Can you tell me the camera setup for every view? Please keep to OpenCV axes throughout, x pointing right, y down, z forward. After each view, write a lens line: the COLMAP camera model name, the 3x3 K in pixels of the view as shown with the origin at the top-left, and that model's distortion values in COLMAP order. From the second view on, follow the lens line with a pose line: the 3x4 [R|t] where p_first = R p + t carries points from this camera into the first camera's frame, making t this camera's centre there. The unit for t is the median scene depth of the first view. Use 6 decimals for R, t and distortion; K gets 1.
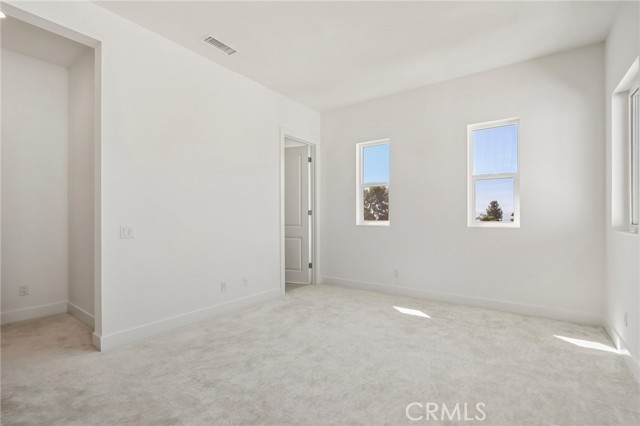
lens RADIAL K [[299.5, 0, 315.5], [0, 299.5, 217.1], [0, 0, 1]] dist [-0.009603, 0.001138]
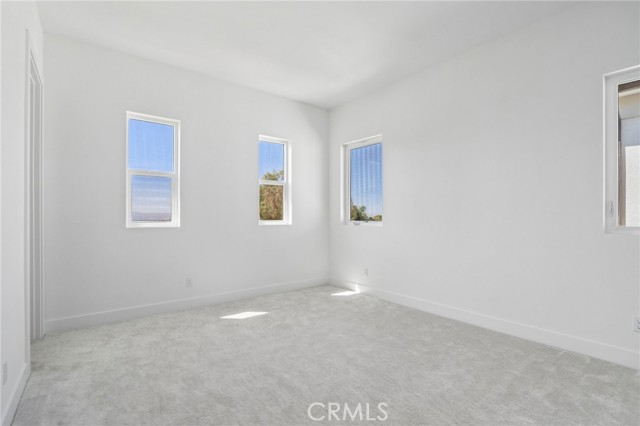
lens RADIAL K [[299.5, 0, 316.7], [0, 299.5, 213.7], [0, 0, 1]] dist [-0.009603, 0.001138]
pose [[0.283220, 0.012700, 0.958971, -0.558740], [0.000308, 0.999911, -0.013333, 0.004864], [-0.959055, 0.004071, 0.283191, 0.529095]]
